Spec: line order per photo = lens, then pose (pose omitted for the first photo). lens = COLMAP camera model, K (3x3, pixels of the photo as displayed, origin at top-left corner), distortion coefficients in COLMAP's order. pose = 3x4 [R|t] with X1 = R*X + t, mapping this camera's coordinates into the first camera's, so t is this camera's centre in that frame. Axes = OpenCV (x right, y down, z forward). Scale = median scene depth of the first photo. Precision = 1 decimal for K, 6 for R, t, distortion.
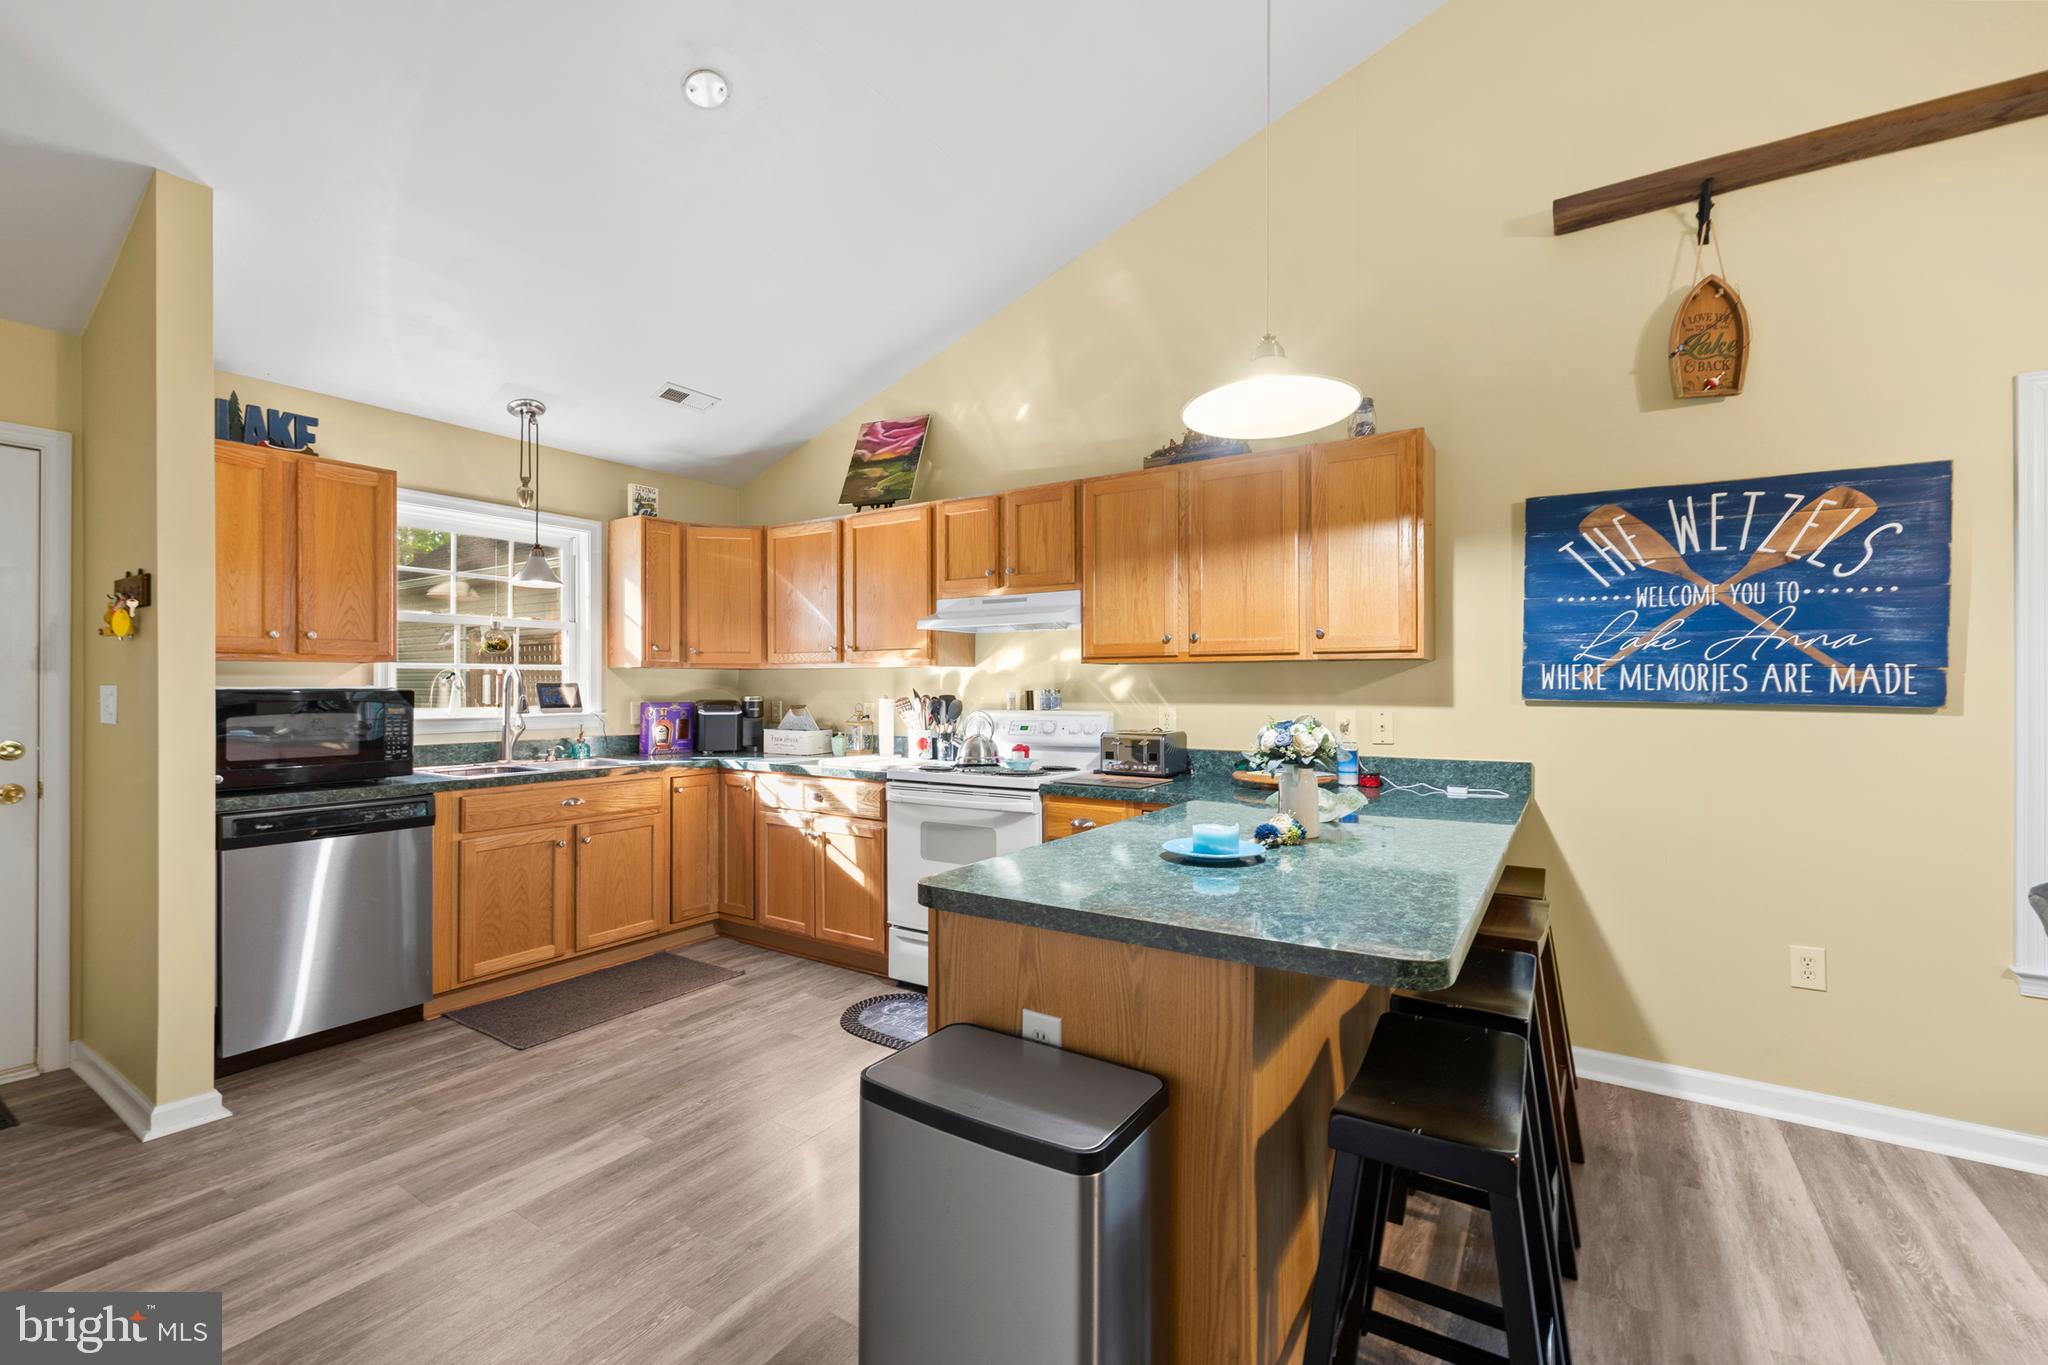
lens RADIAL K [[864.5, 0, 1021.9], [0, 864.5, 682.8], [0, 0, 1]] dist [0.001035, 0.000401]
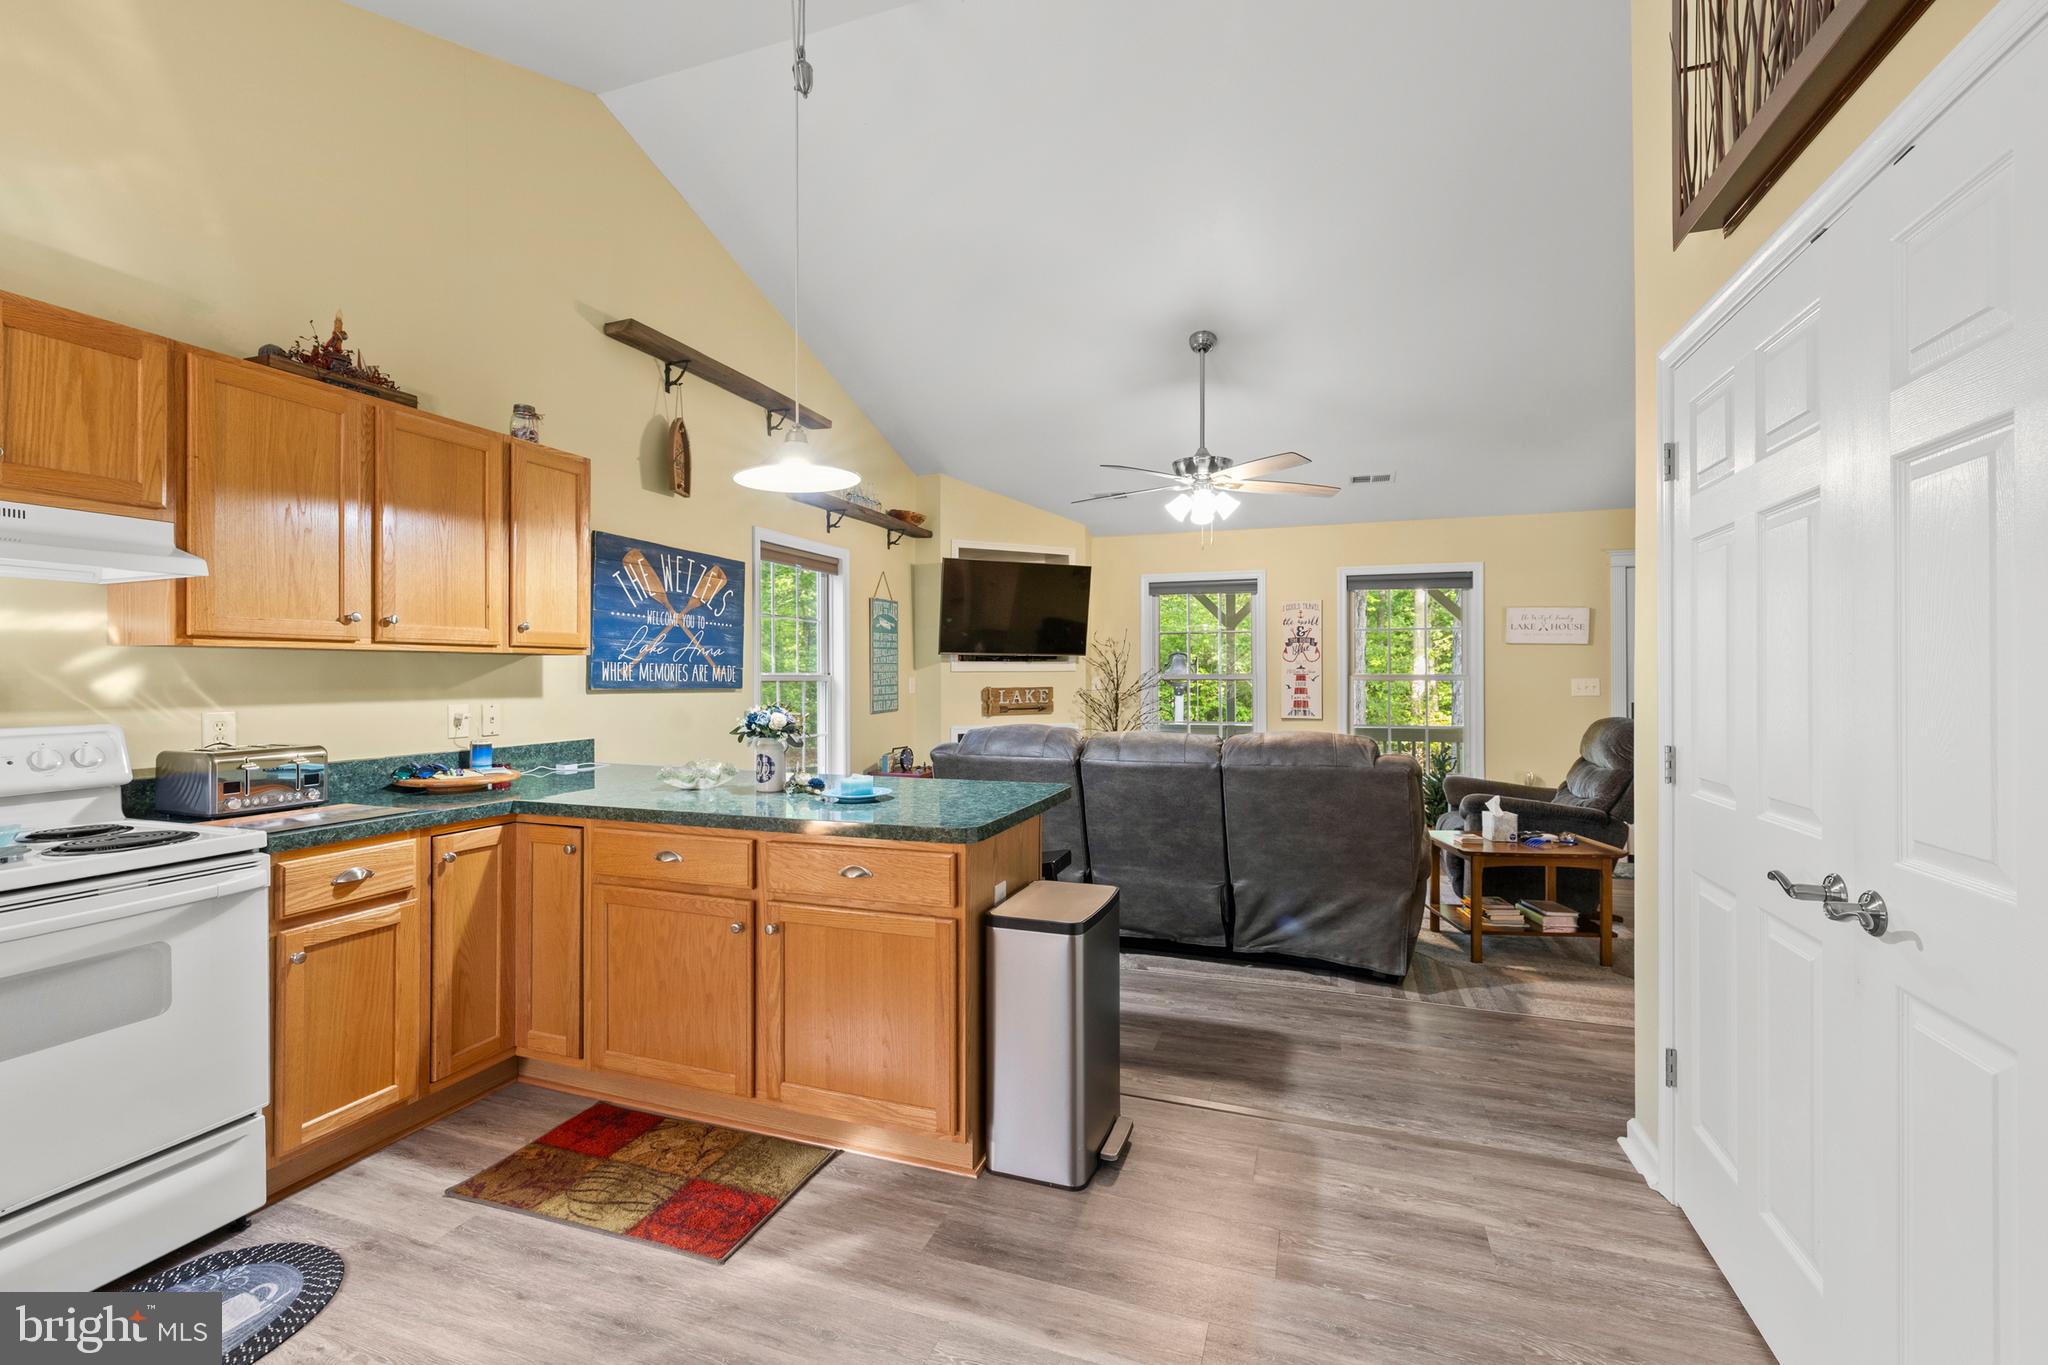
lens RADIAL K [[864.5, 0, 1009.7], [0, 864.5, 676.8], [0, 0, 1]] dist [0.001035, 0.000401]
pose [[-0.220413, -0.003606, 0.975400, -0.680120], [-0.003318, 0.999990, 0.002947, -0.003696], [-0.975401, -0.002587, -0.220423, 0.586992]]
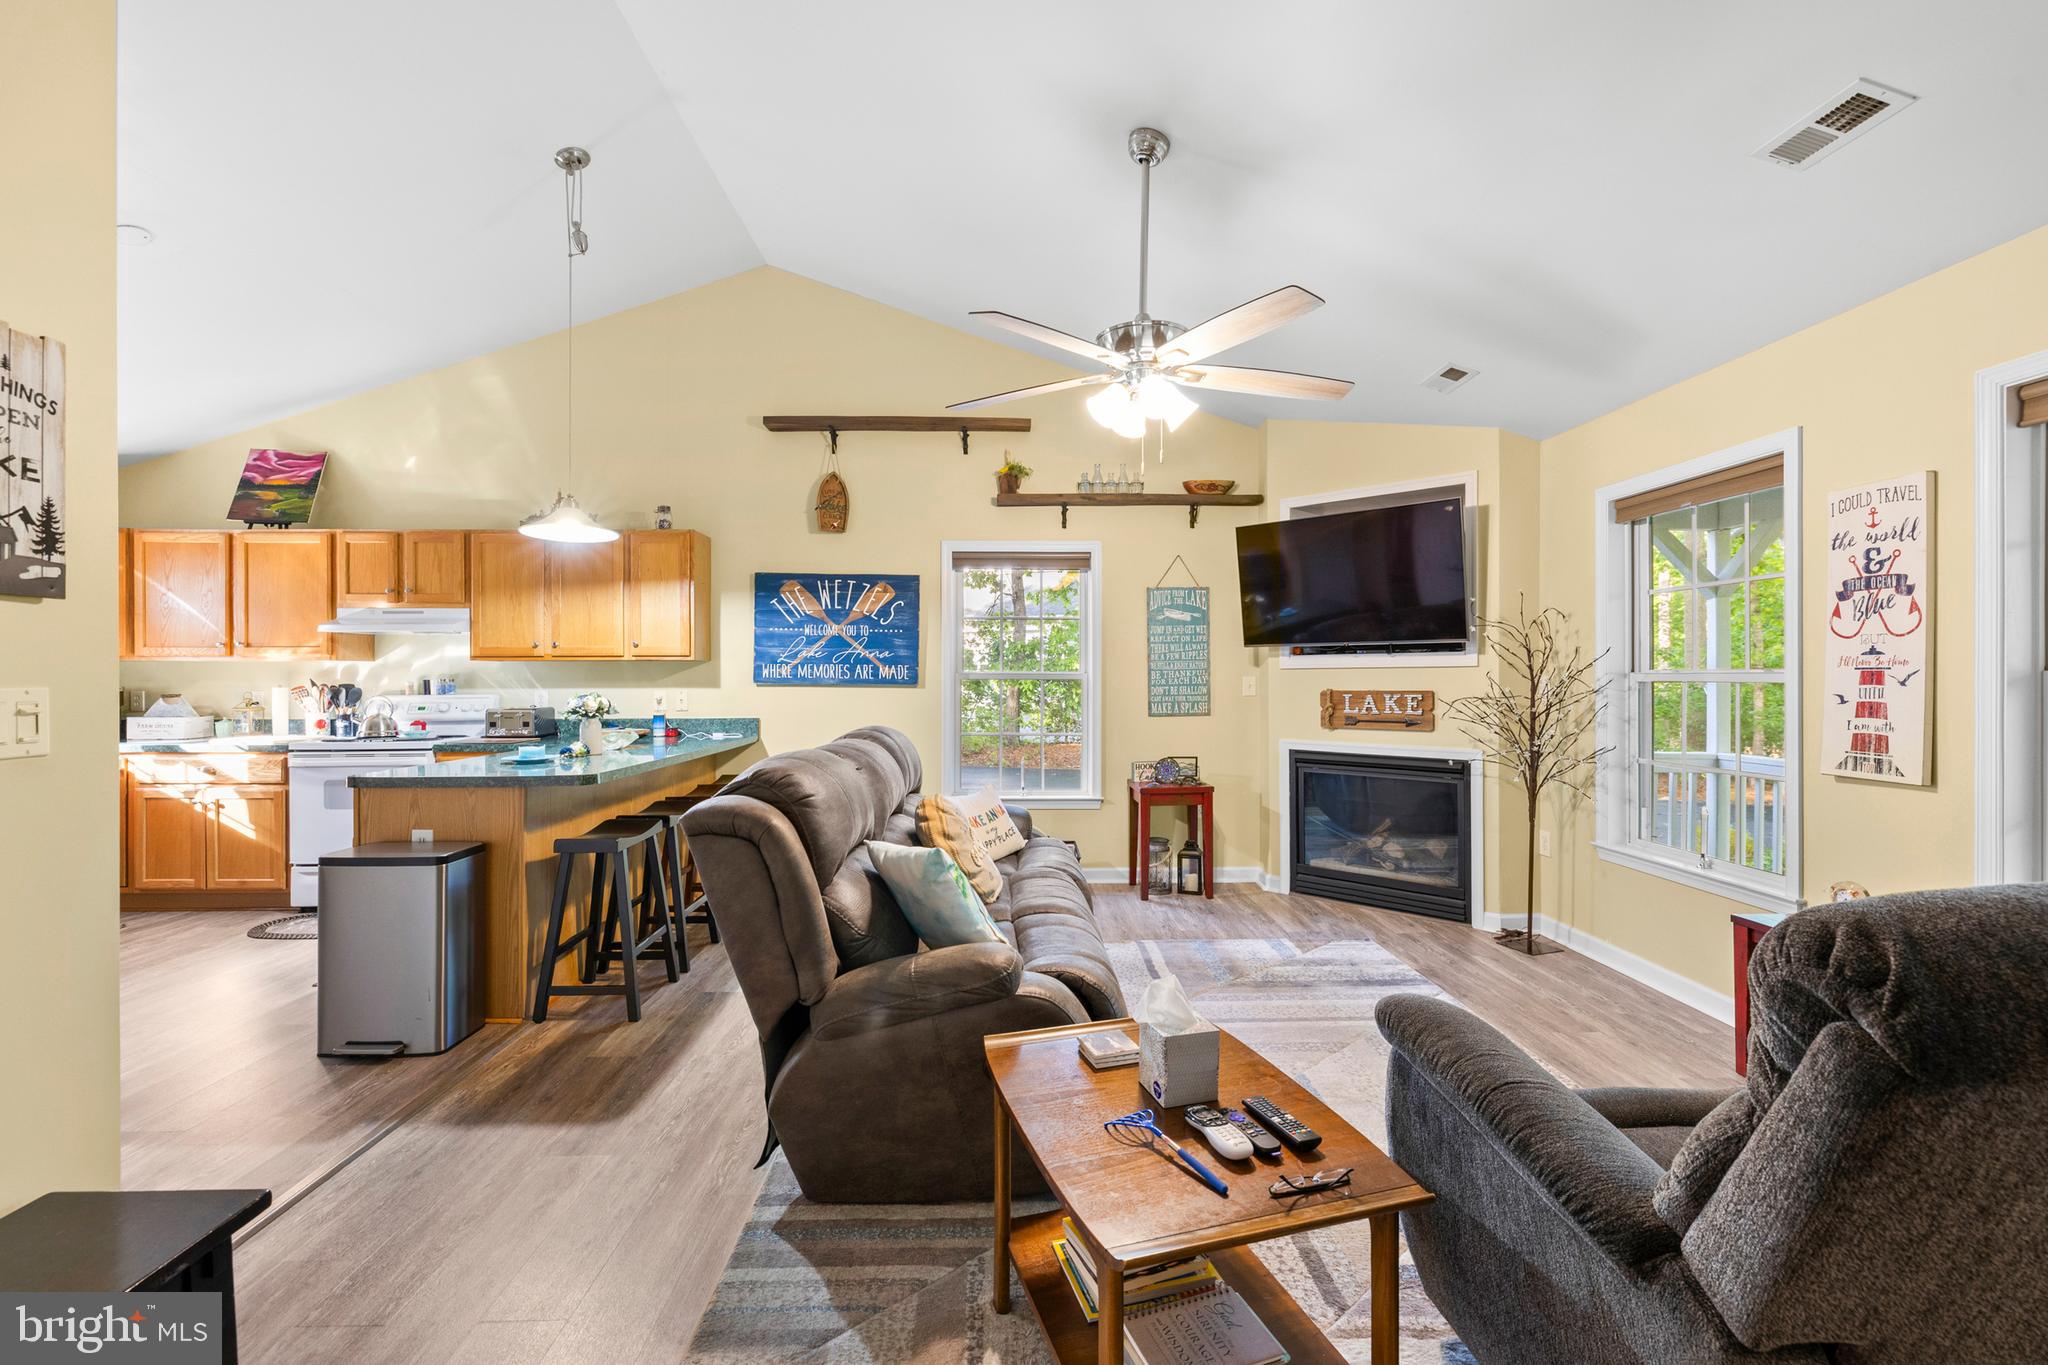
lens RADIAL K [[864.5, 0, 1023.0], [0, 864.5, 671.3], [0, 0, 1]] dist [0.001035, 0.000401]
pose [[0.825769, 0.000509, 0.564009, 0.018485], [0.000173, 0.999999, -0.001156, -0.002842], [-0.564009, 0.001052, 0.825768, -0.703742]]
